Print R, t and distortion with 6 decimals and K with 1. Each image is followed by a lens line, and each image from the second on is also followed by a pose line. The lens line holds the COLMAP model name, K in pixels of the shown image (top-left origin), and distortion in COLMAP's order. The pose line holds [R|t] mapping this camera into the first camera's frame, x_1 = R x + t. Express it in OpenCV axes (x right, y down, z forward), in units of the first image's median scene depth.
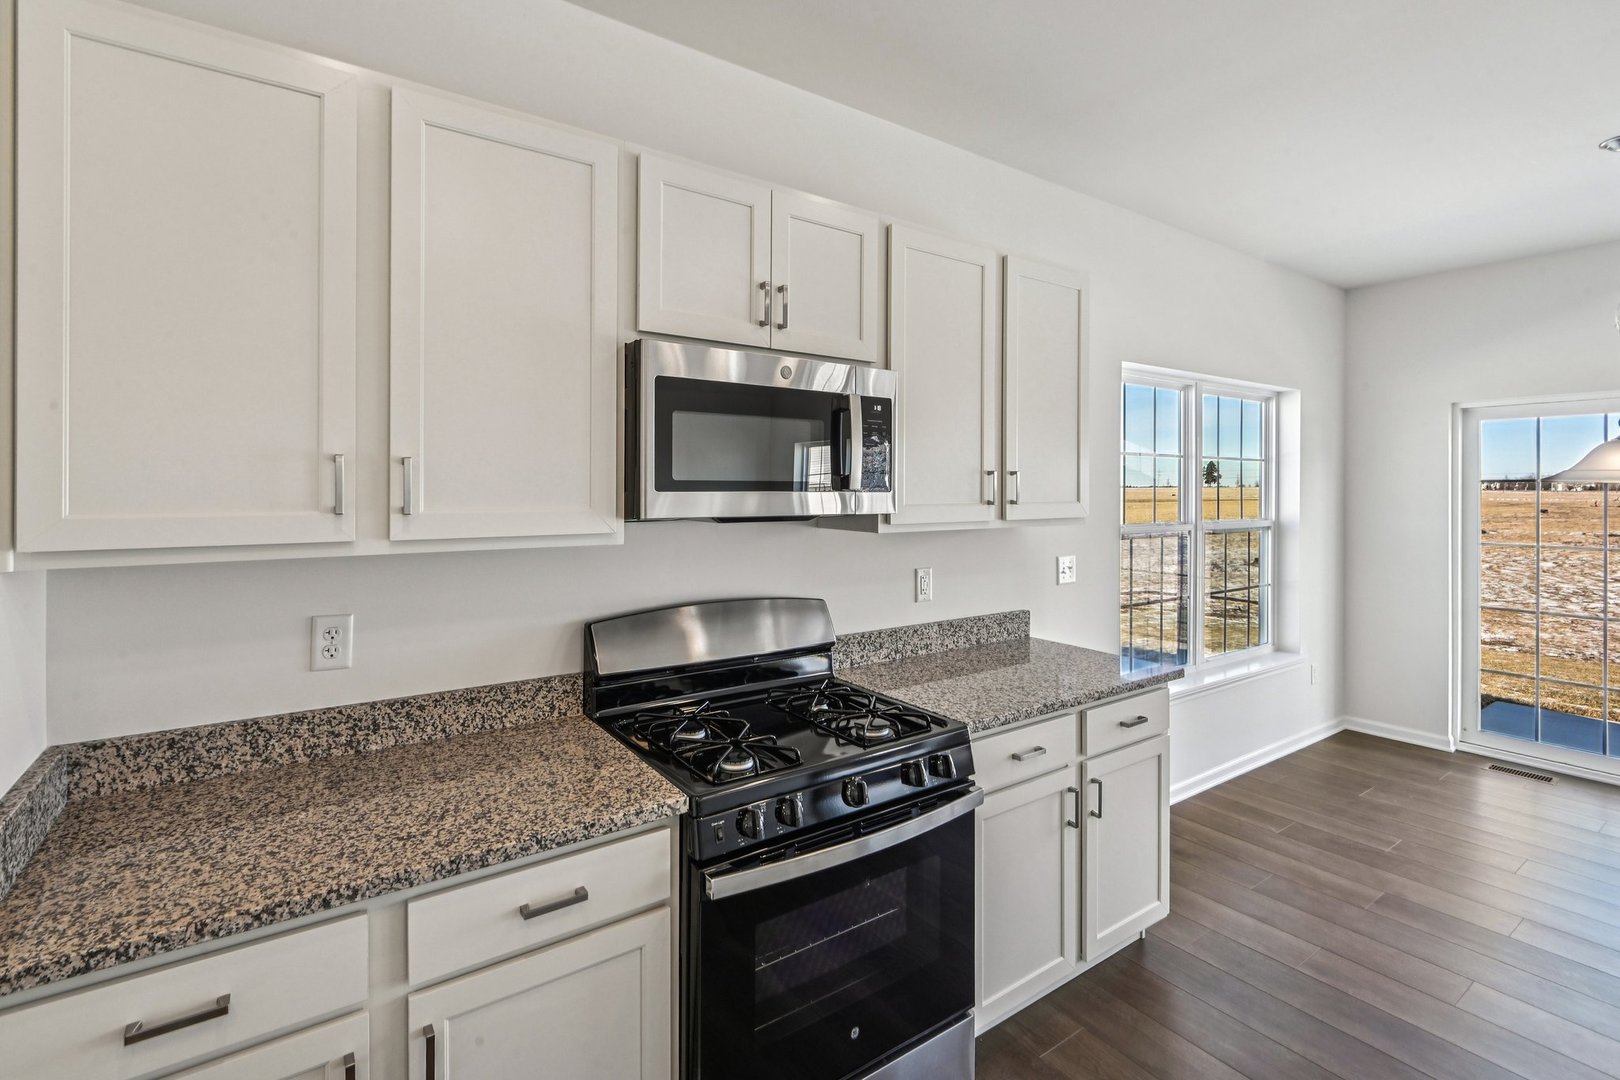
lens RADIAL K [[735.7, 0, 806.8], [0, 735.7, 480.8], [0, 0, 1]] dist [0.000478, -0.000509]
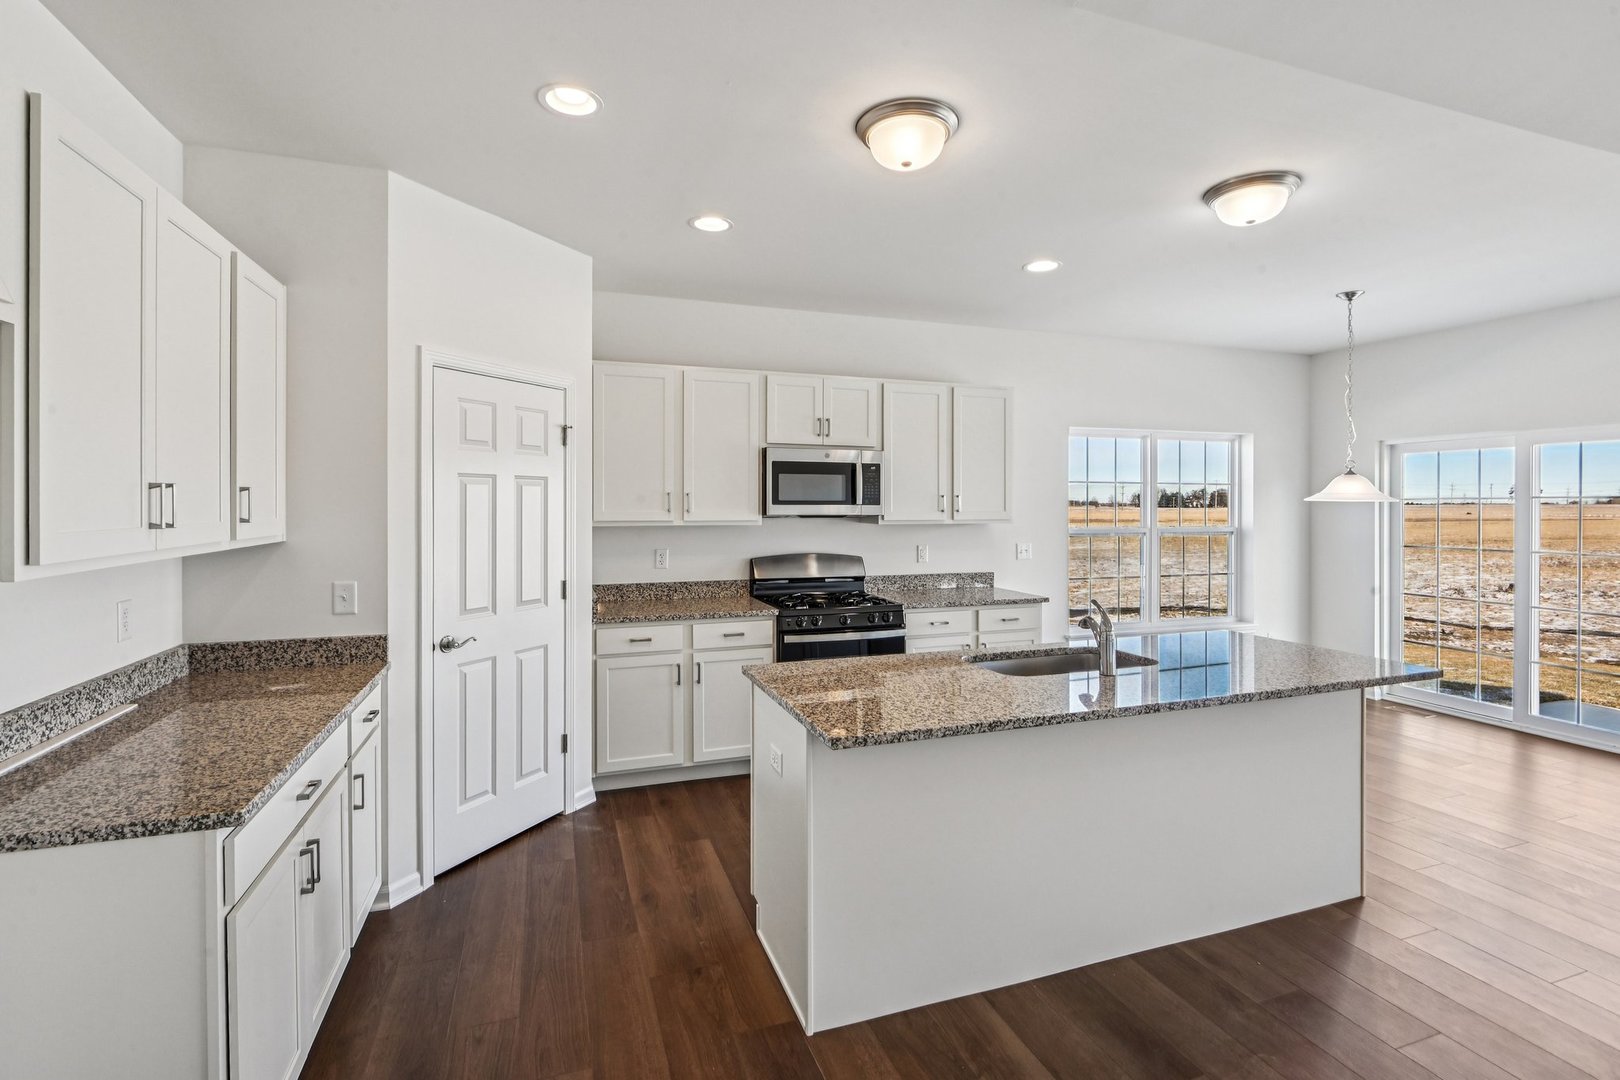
lens RADIAL K [[742.7, 0, 812.0], [0, 742.7, 504.4], [0, 0, 1]] dist [-0.001066, -0.000388]
pose [[0.964464, -0.000935, -0.264213, 0.559604], [0.002659, 0.999977, 0.006170, -0.001862], [0.264201, -0.006654, 0.964445, -1.350858]]
